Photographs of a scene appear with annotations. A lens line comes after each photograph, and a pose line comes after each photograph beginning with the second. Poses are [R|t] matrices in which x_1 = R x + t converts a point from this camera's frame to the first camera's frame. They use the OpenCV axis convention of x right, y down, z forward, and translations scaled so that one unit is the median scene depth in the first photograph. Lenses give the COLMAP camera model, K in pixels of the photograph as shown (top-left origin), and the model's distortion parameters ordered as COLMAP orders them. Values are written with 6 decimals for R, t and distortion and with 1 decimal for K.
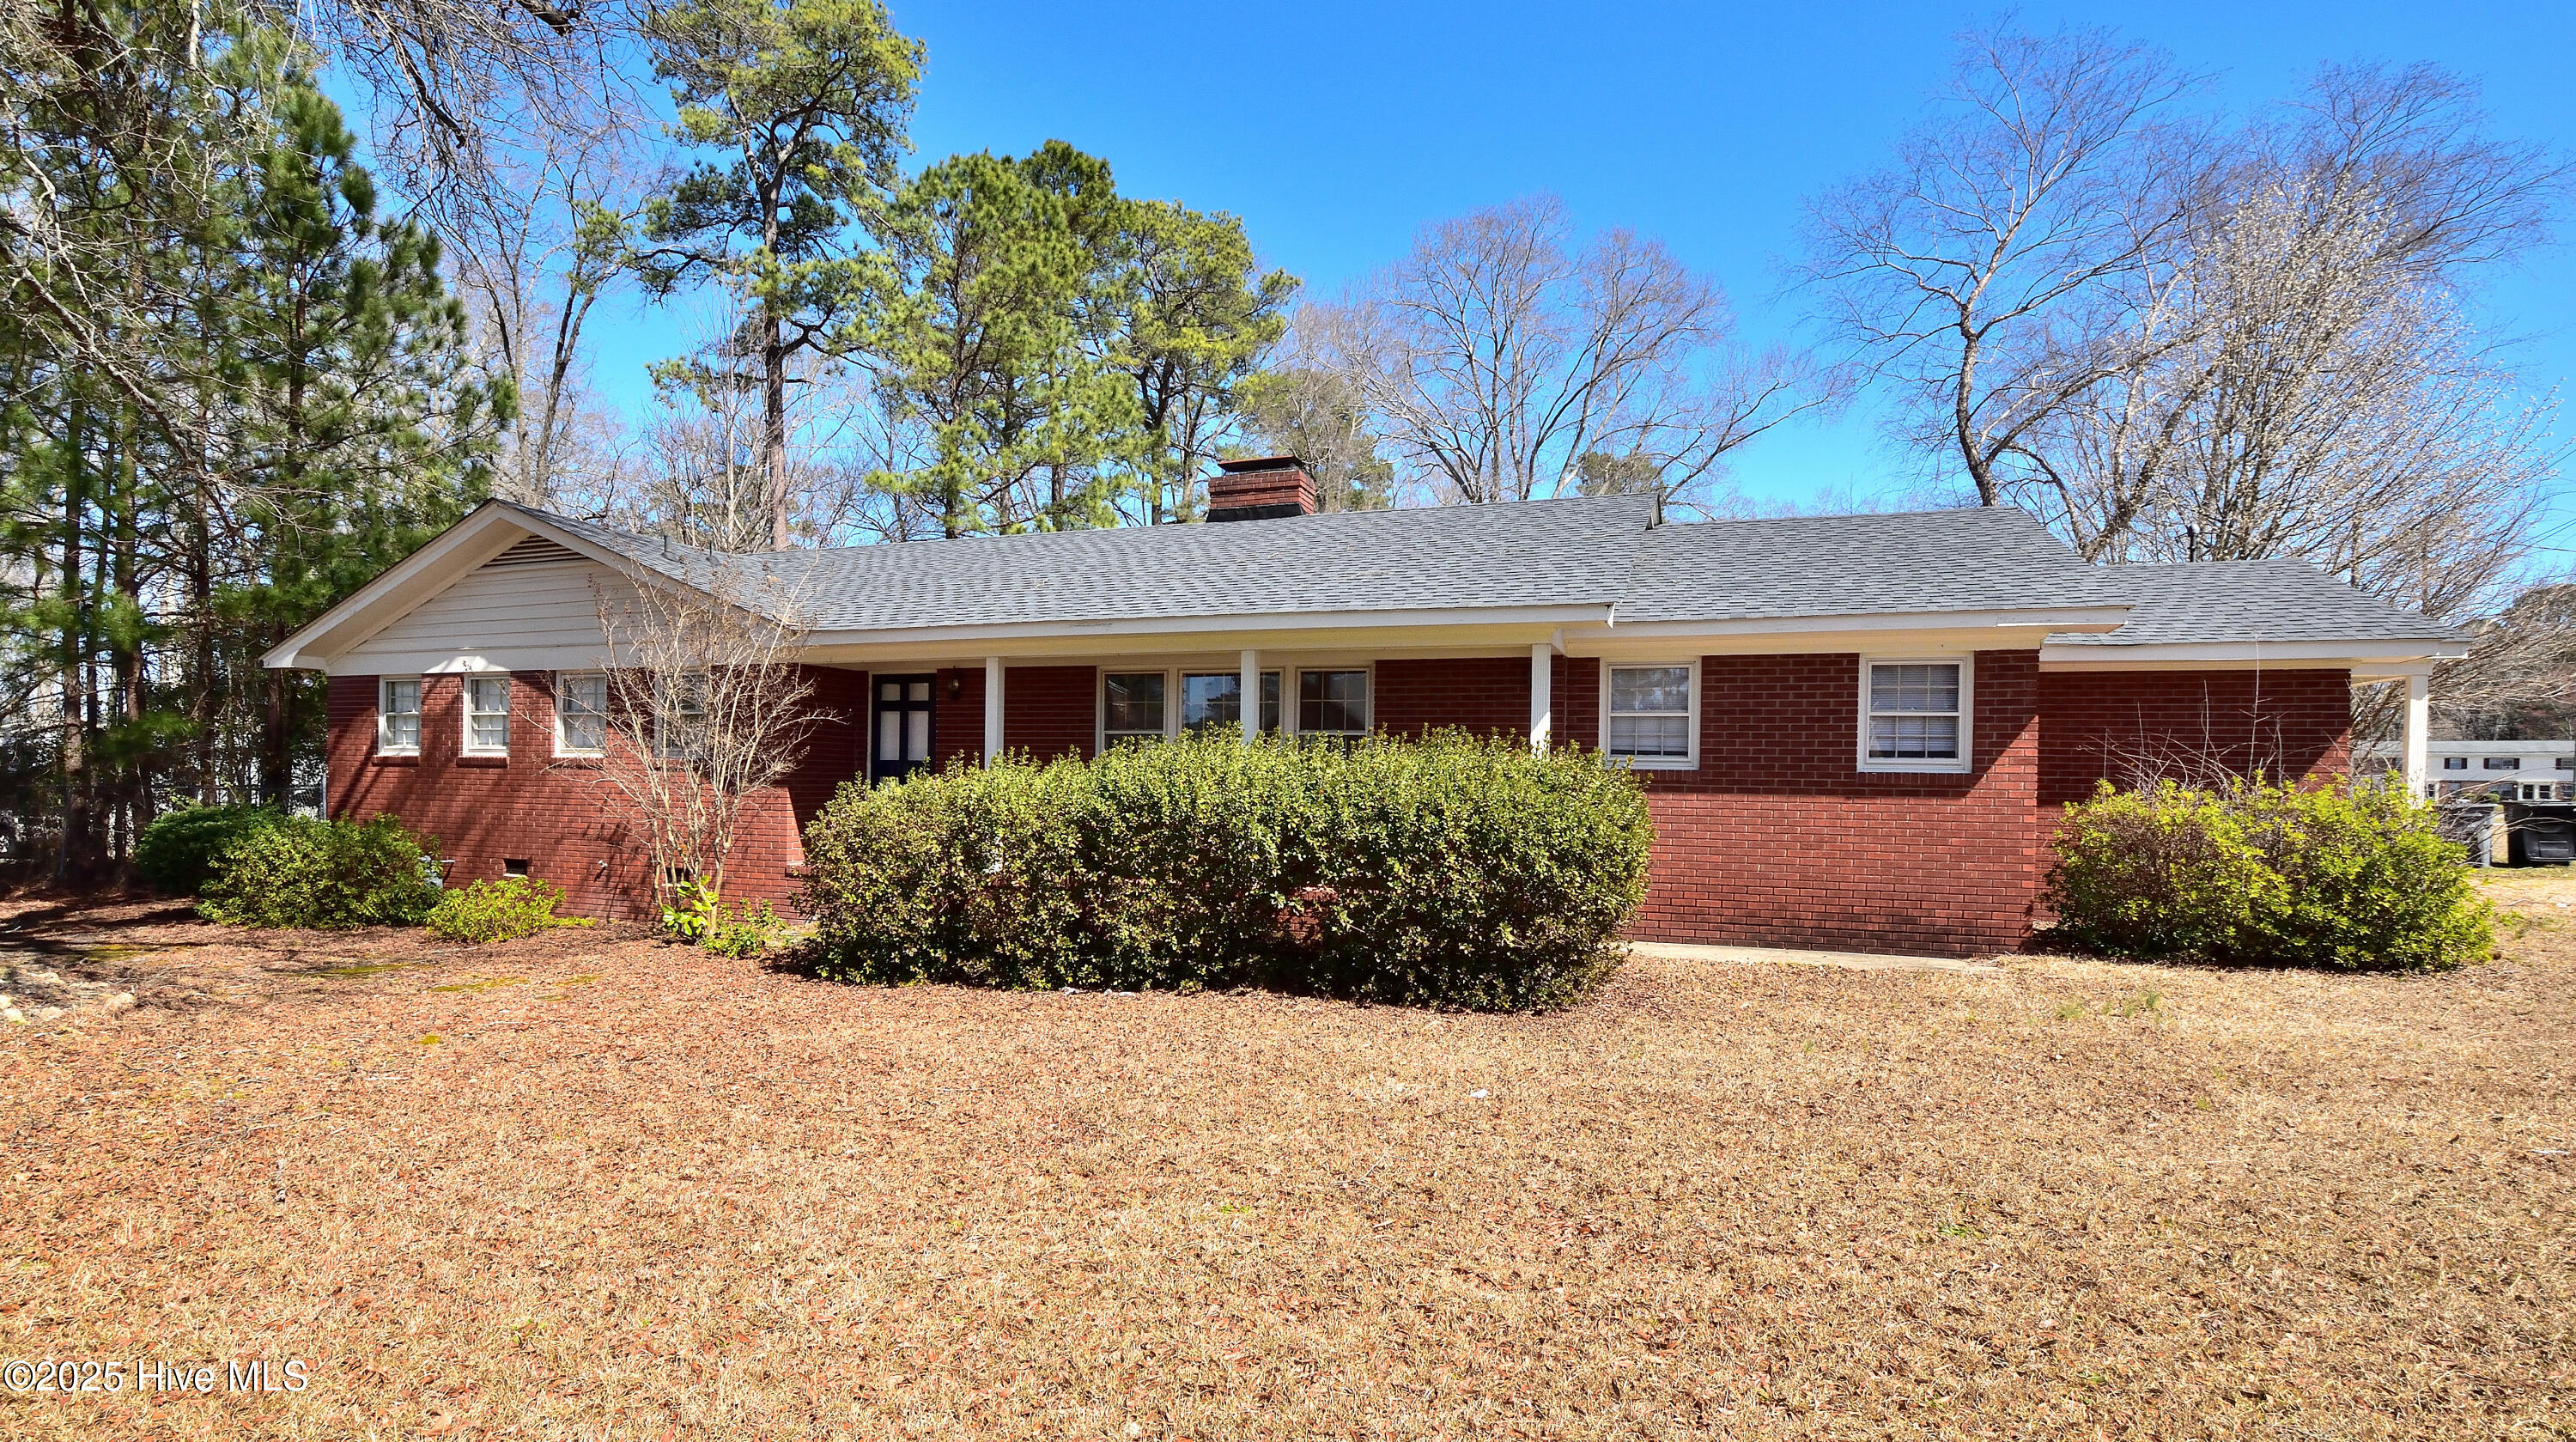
lens RADIAL K [[1138.7, 0, 1232.9], [0, 1138.7, 796.6], [0, 0, 1]] dist [-0.028404, 0.001708]
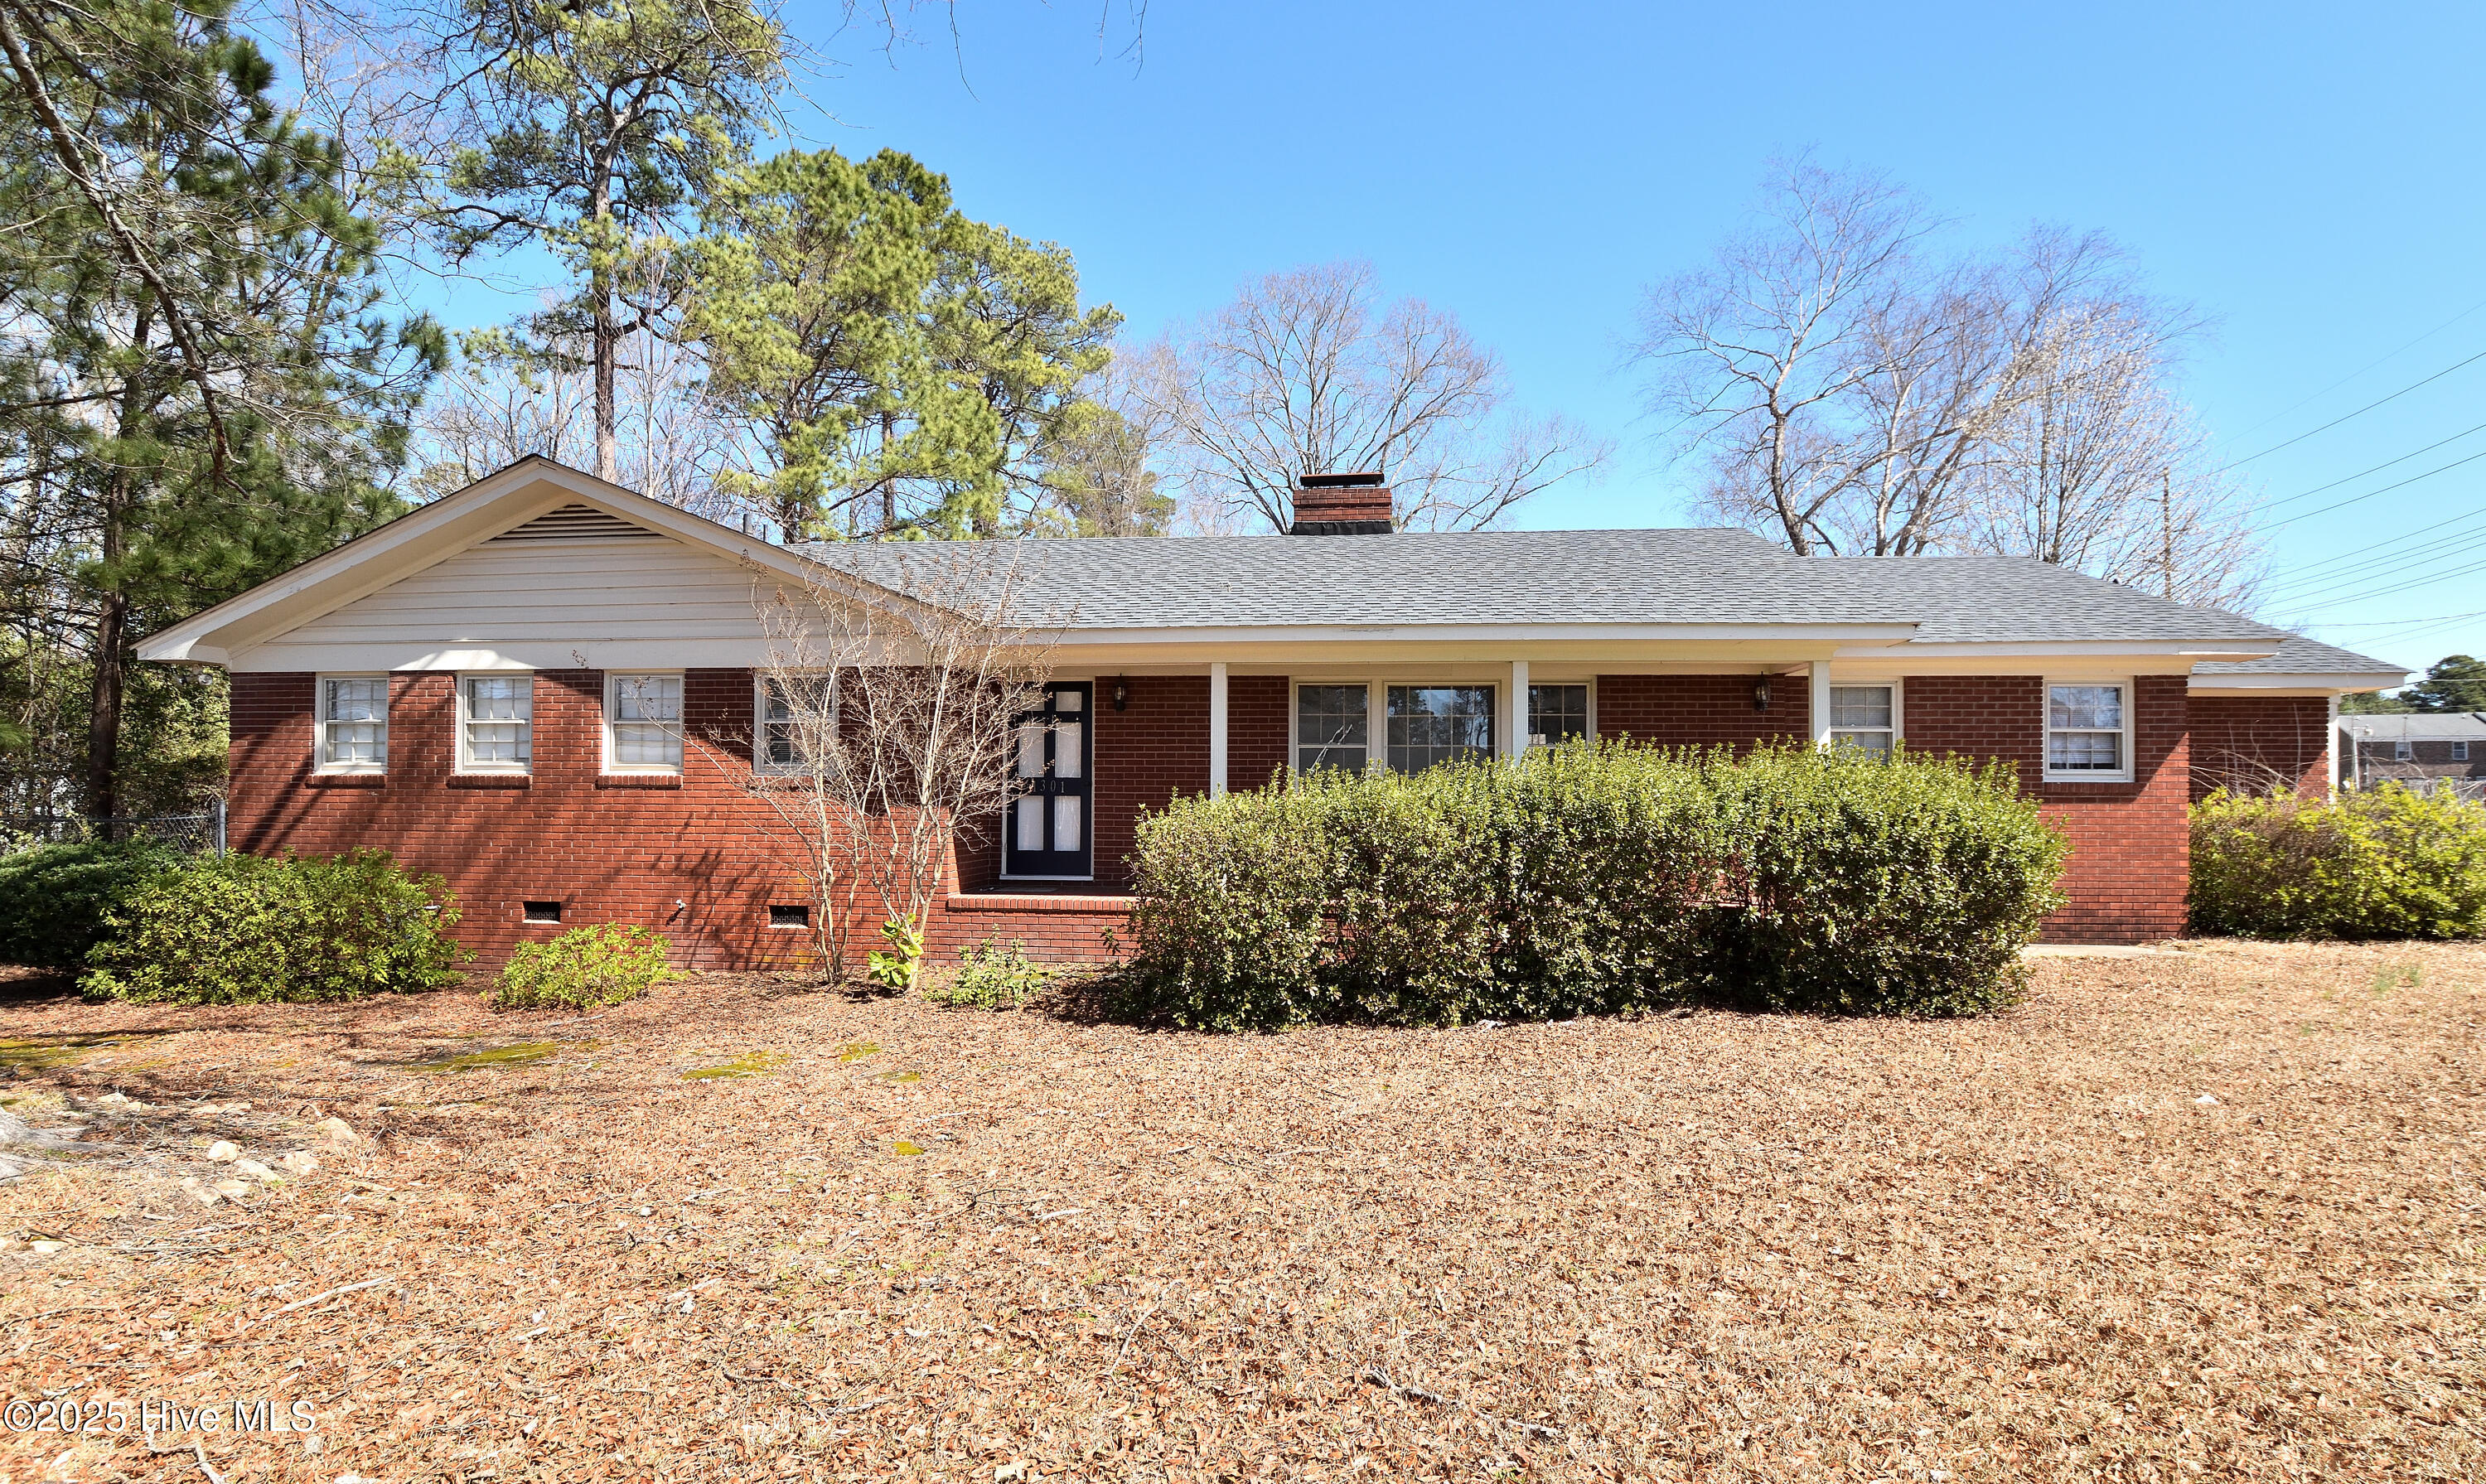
lens RADIAL K [[1082.2, 0, 1269.5], [0, 1082.2, 797.3], [0, 0, 1]] dist [-0.024026, -0.001266]
pose [[0.967013, -0.008891, 0.254573, -0.340873], [0.013434, 0.999780, -0.016115, 0.000223], [-0.254373, 0.019004, 0.966919, 0.127919]]
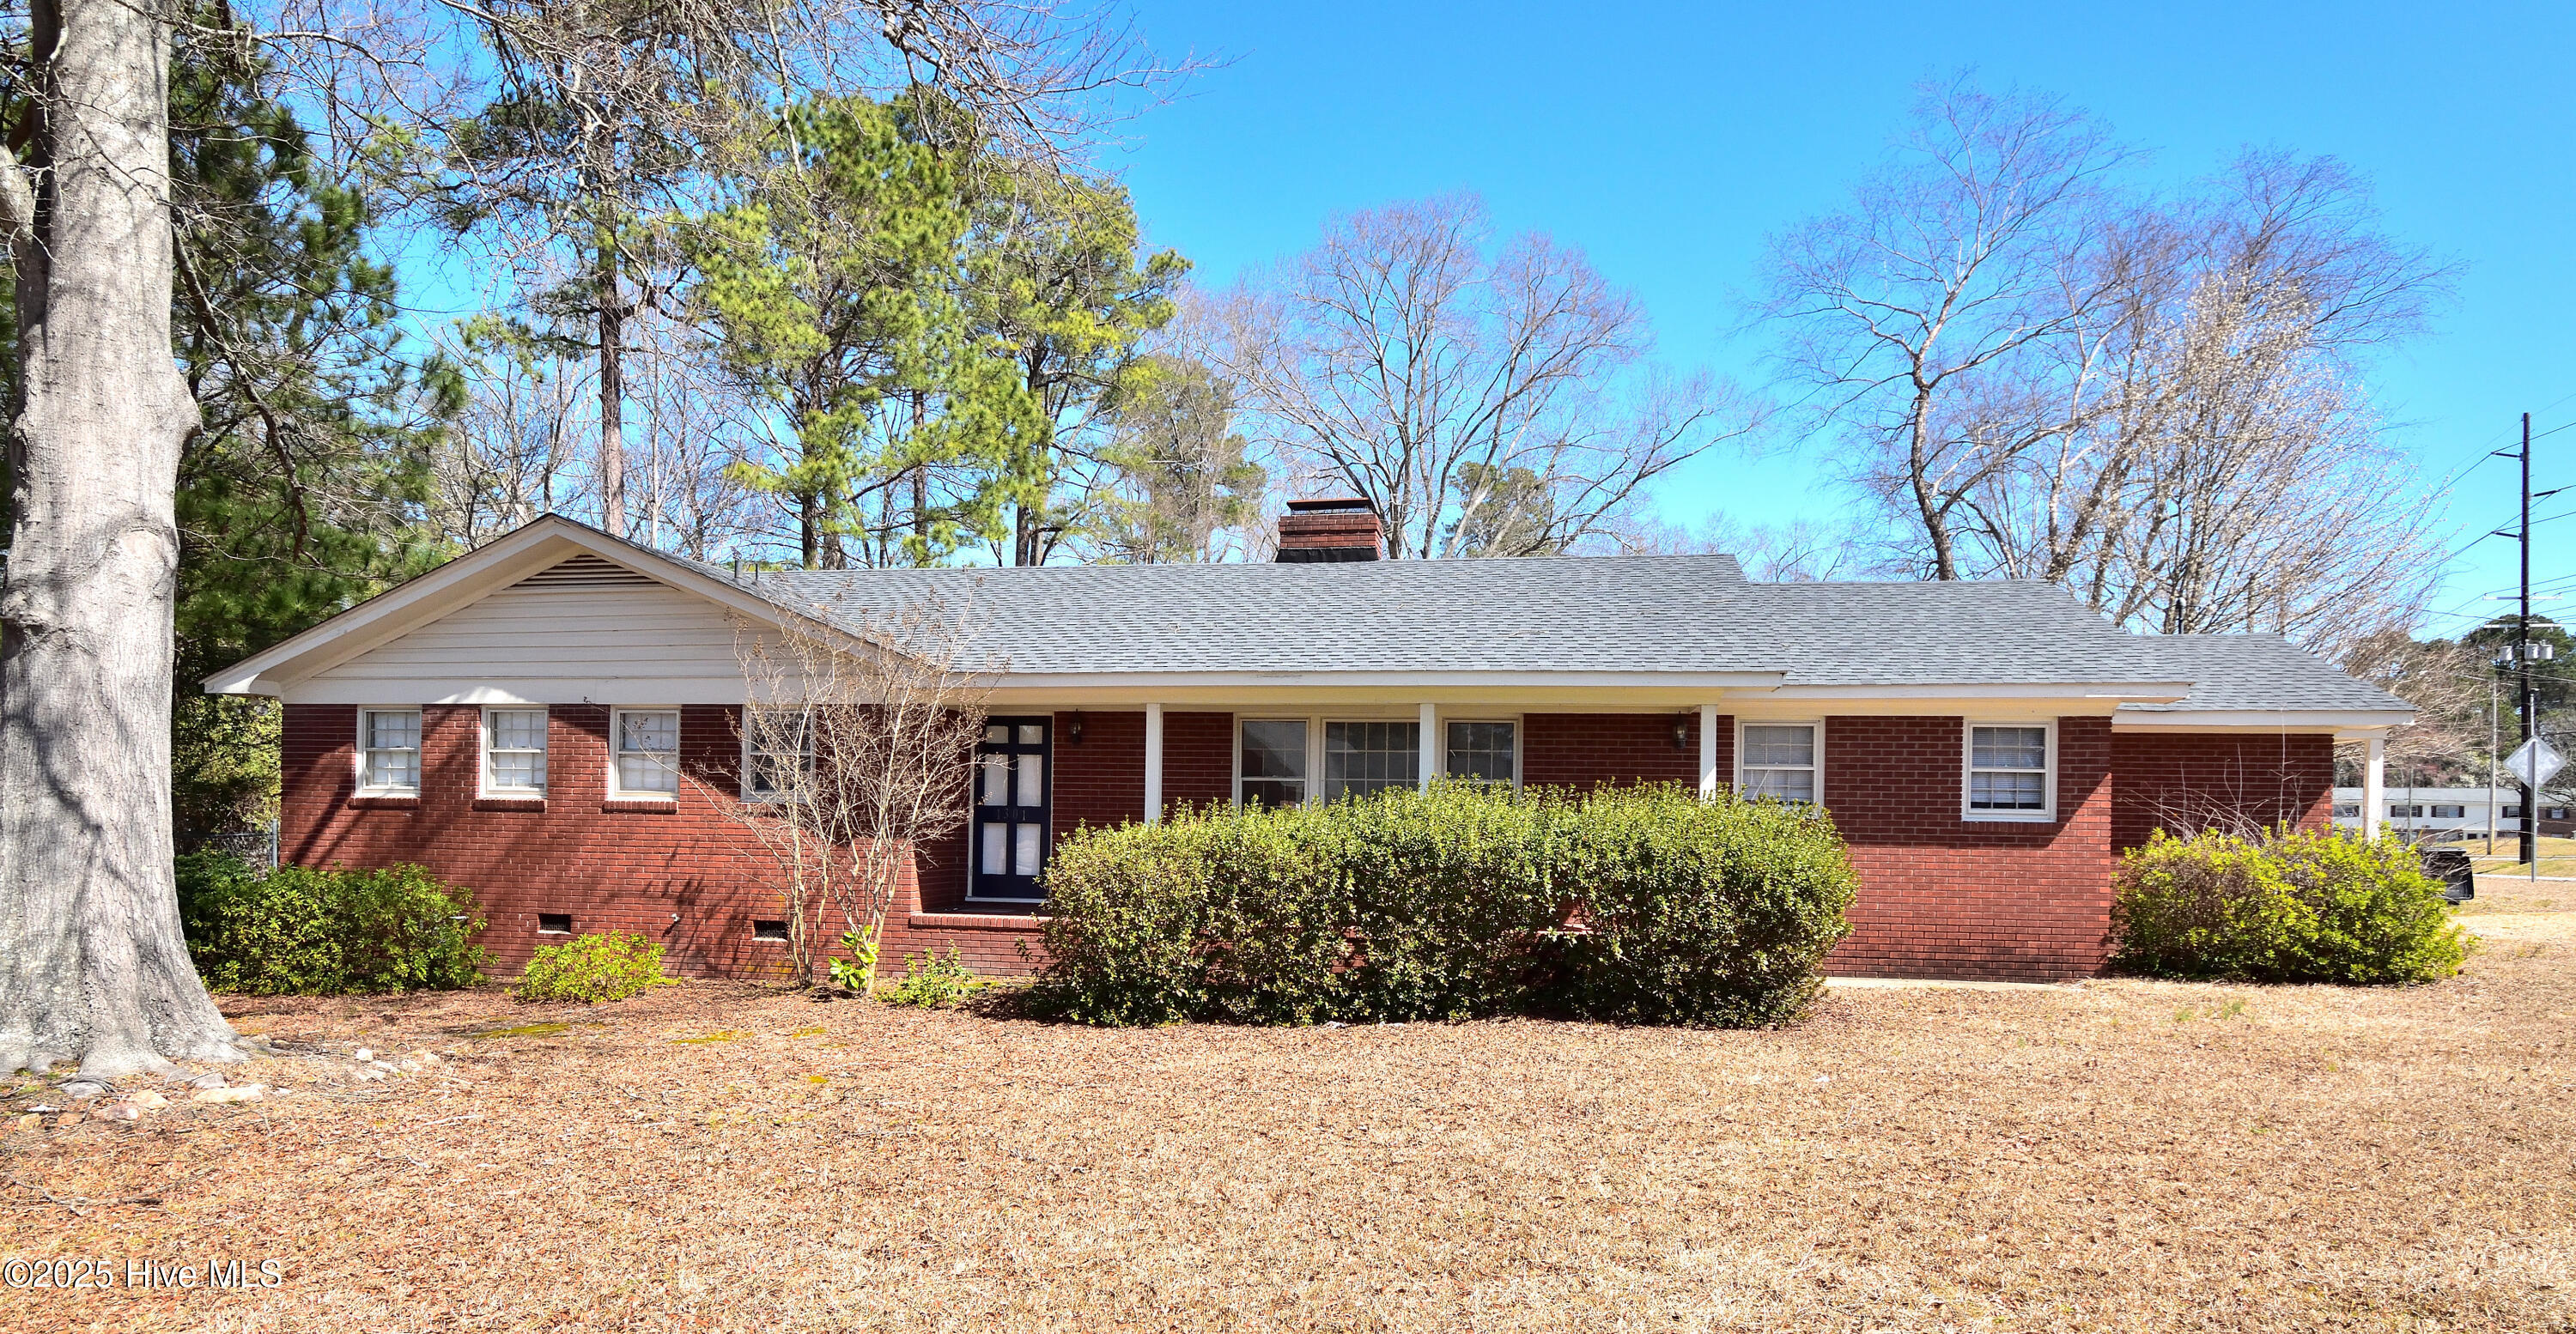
lens RADIAL K [[1321.5, 0, 1282.5], [0, 1321.5, 838.5], [0, 0, 1]] dist [-0.014896, 0.000614]
pose [[0.984701, 0.000049, 0.174250, -0.260312], [0.000903, 0.999985, -0.005384, 0.001685], [-0.174248, 0.005459, 0.984687, -0.136586]]
